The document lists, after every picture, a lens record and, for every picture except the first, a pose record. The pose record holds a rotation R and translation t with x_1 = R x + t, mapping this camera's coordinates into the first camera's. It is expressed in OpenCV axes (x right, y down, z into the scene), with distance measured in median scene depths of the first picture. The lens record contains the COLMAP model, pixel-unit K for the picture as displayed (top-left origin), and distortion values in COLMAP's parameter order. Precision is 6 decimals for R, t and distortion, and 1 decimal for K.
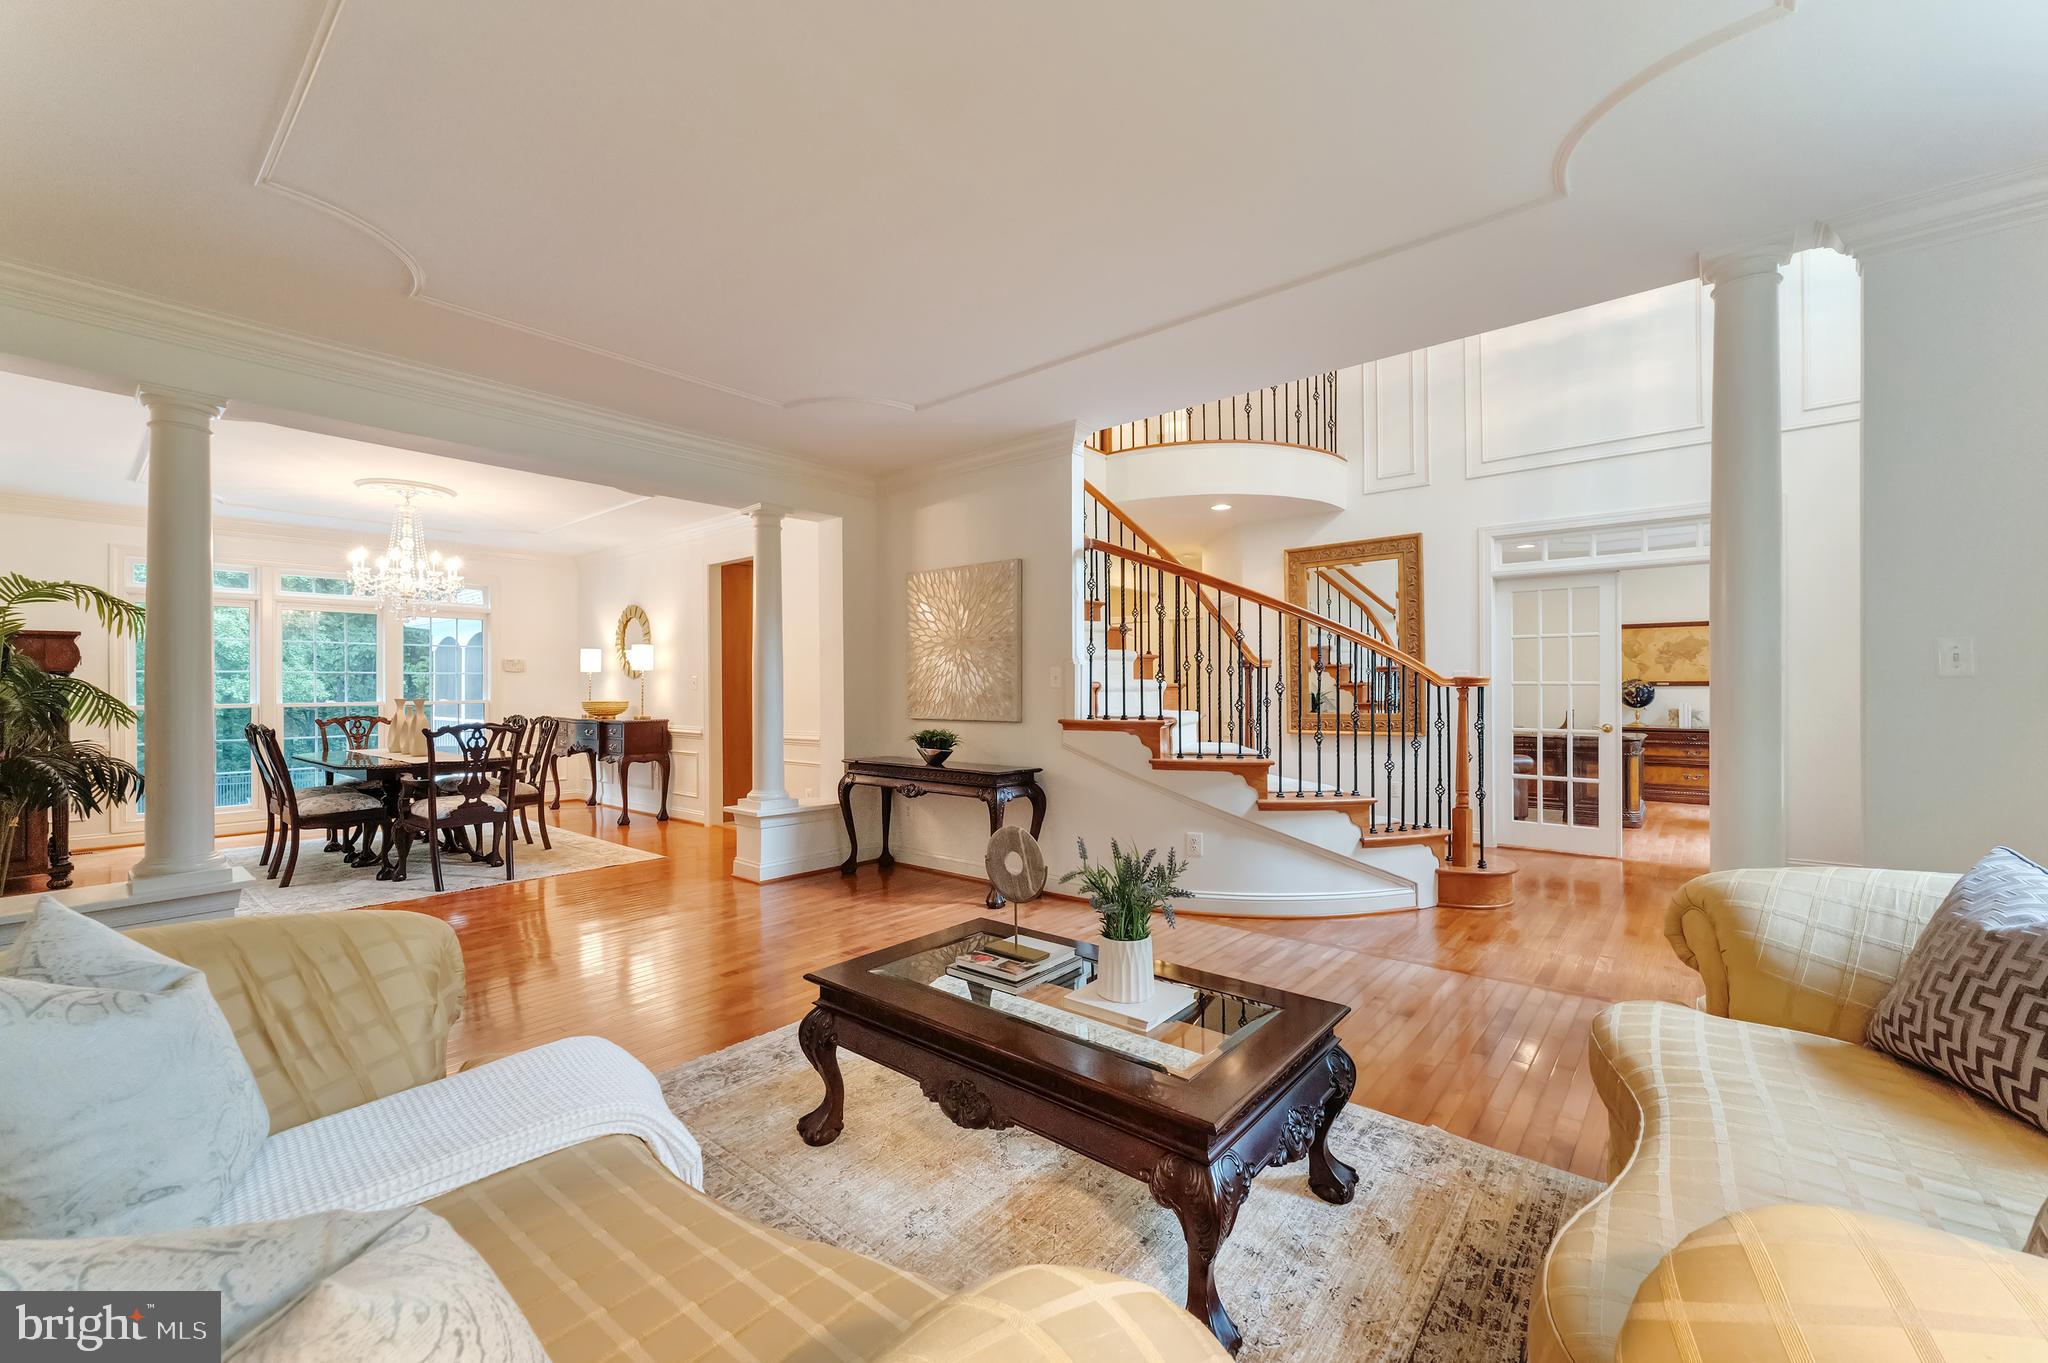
lens RADIAL K [[816.4, 0, 1022.3], [0, 816.4, 687.5], [0, 0, 1]] dist [0.002755, 0.000198]
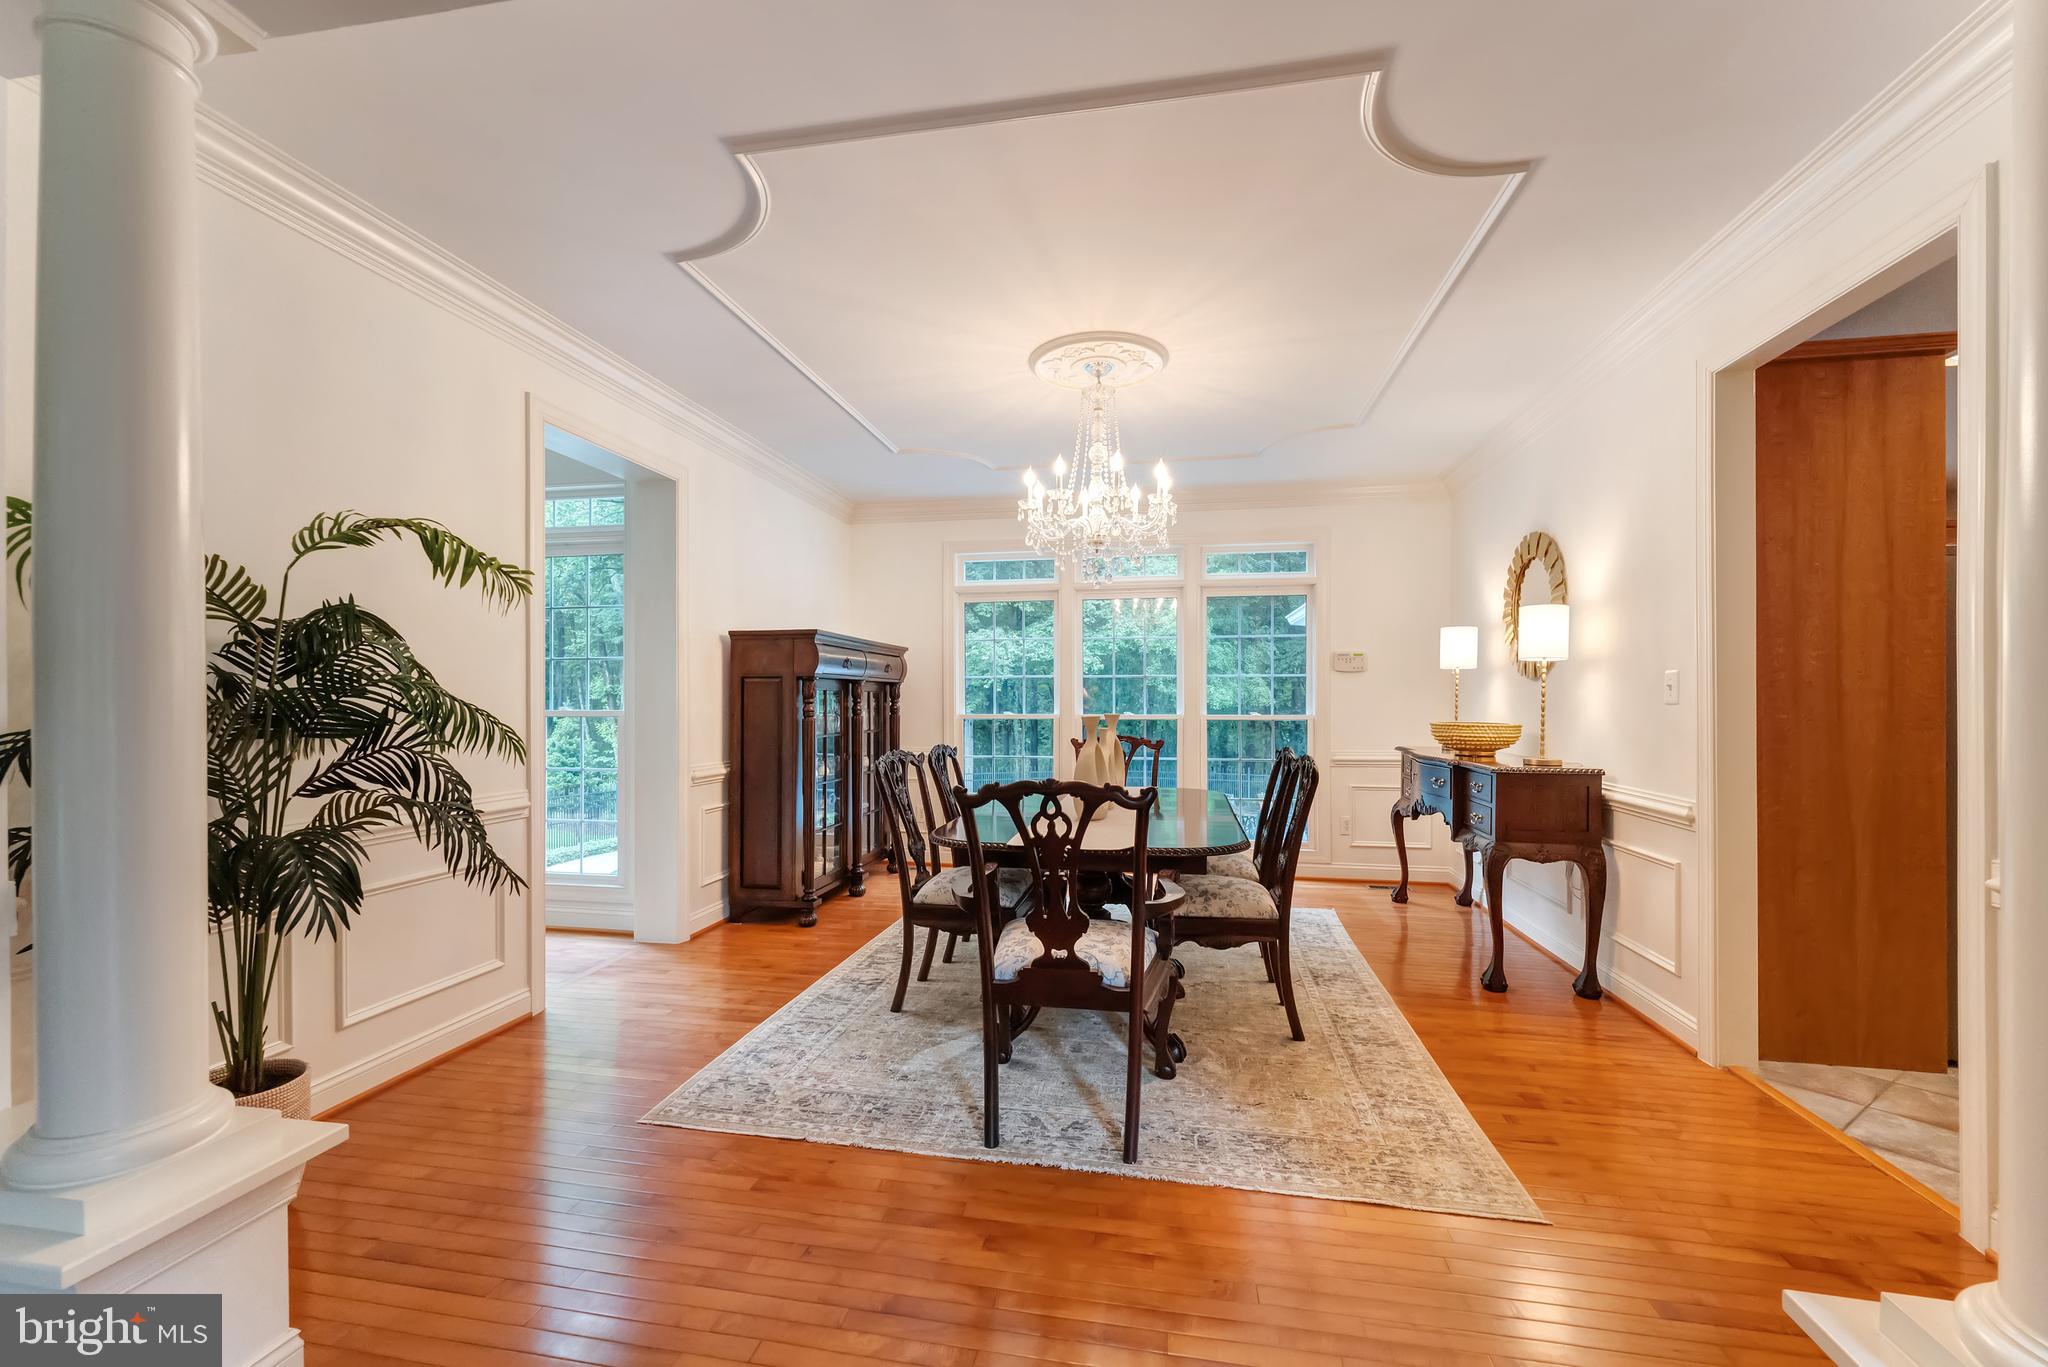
lens RADIAL K [[820.2, 0, 1036.4], [0, 820.2, 702.2], [0, 0, 1]] dist [0.000814, 0.000067]
pose [[0.485056, 0.007080, -0.874454, -0.197063], [-0.001045, 0.999971, 0.007517, -0.000528], [0.874482, -0.002732, 0.485050, 0.524092]]
